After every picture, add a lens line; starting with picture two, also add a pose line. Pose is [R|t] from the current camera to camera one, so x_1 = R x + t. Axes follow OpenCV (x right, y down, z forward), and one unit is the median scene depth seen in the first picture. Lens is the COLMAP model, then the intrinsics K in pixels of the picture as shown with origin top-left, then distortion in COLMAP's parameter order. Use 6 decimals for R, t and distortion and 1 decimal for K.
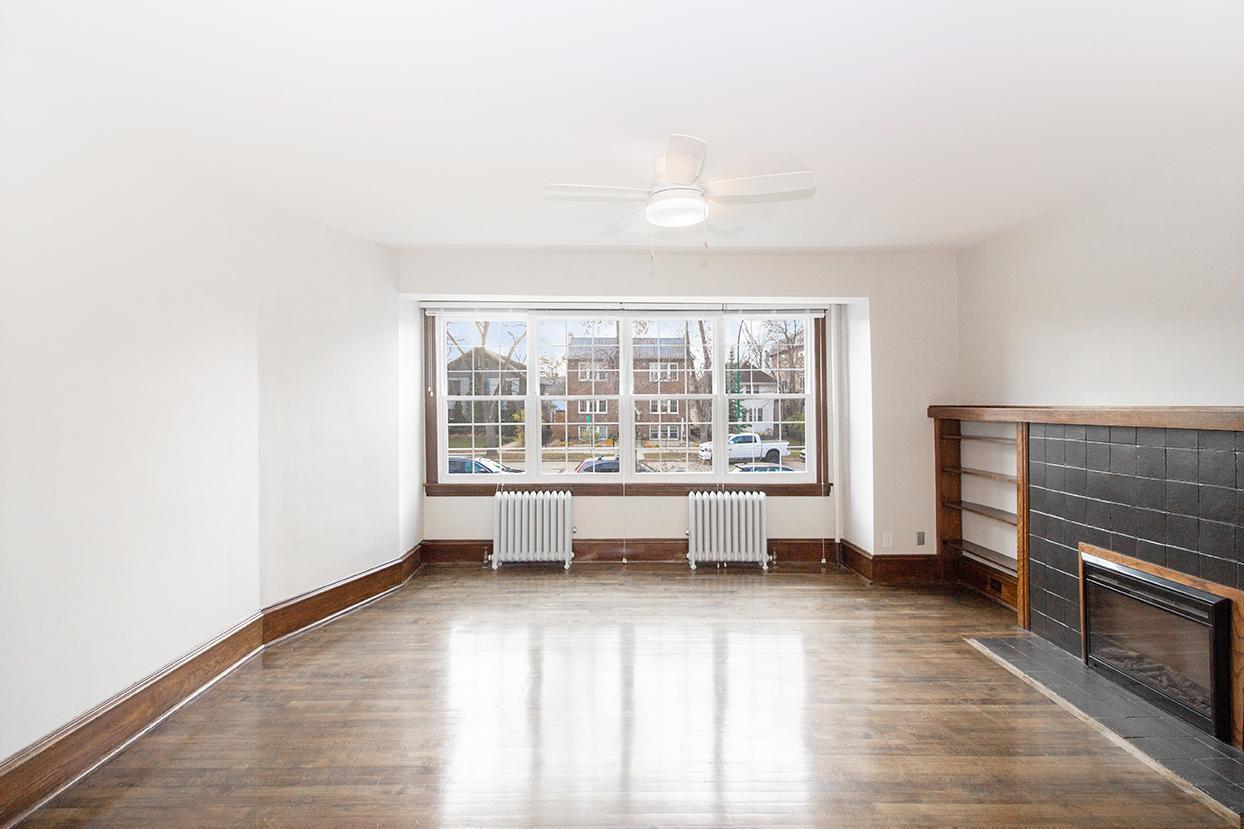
lens RADIAL K [[579.1, 0, 623.4], [0, 579.1, 405.2], [0, 0, 1]] dist [0.002356, 0.001530]
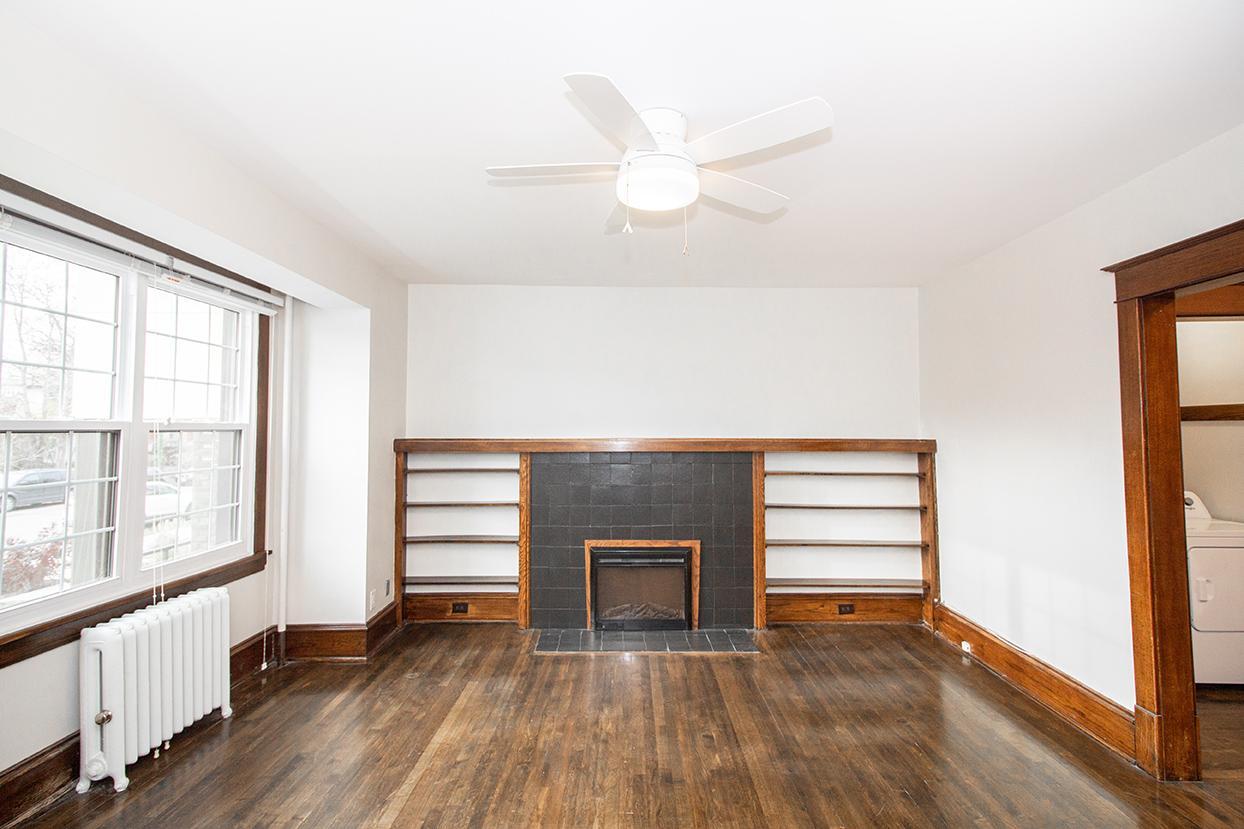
lens RADIAL K [[579.1, 0, 622.9], [0, 579.1, 404.9], [0, 0, 1]] dist [0.002356, 0.001530]
pose [[0.013179, 0.049379, 0.998693, -0.388325], [0.004615, 0.998766, -0.049444, -0.006354], [-0.999902, 0.005261, 0.012935, 0.616688]]
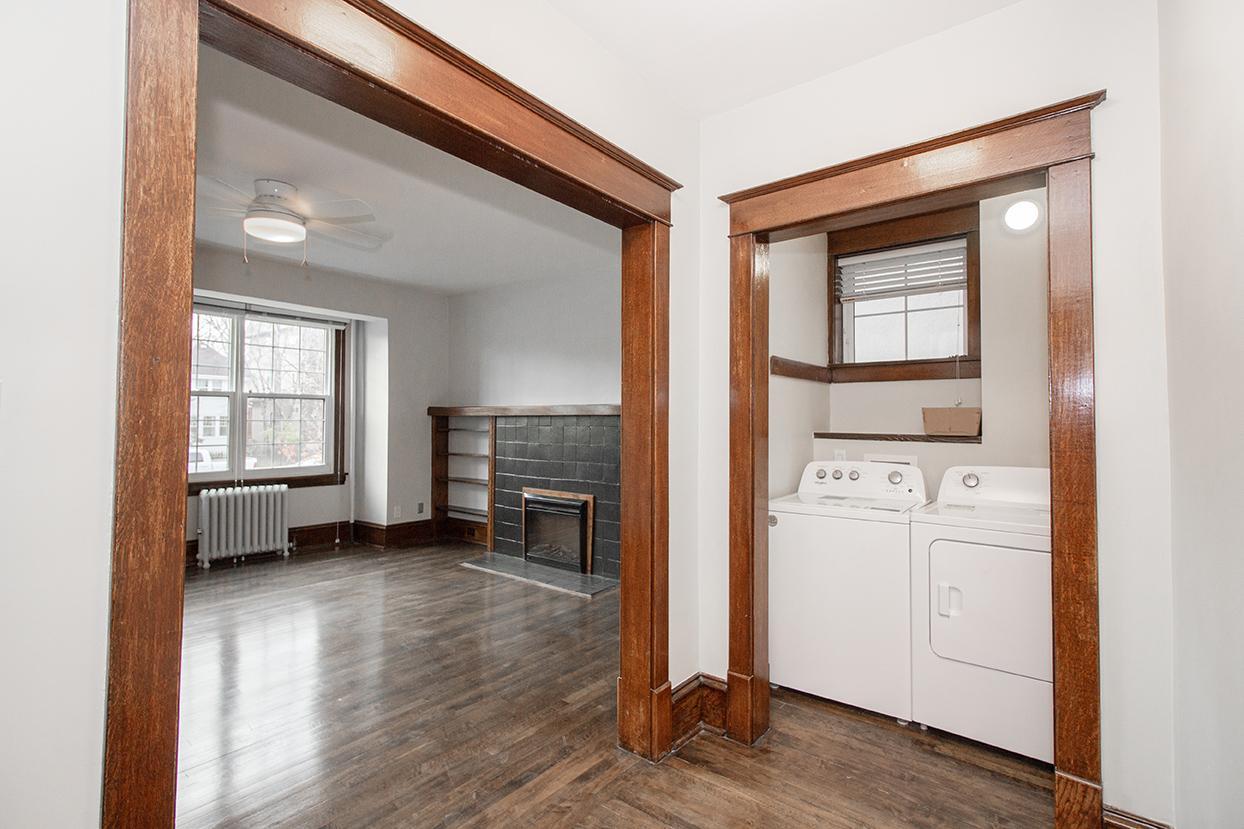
lens RADIAL K [[579.1, 0, 626.5], [0, 579.1, 403.2], [0, 0, 1]] dist [0.002356, 0.001530]
pose [[0.622758, 0.032389, 0.781744, -0.225438], [-0.006024, 0.999312, -0.036604, 0.038166], [-0.782391, 0.018086, 0.622524, -0.179949]]
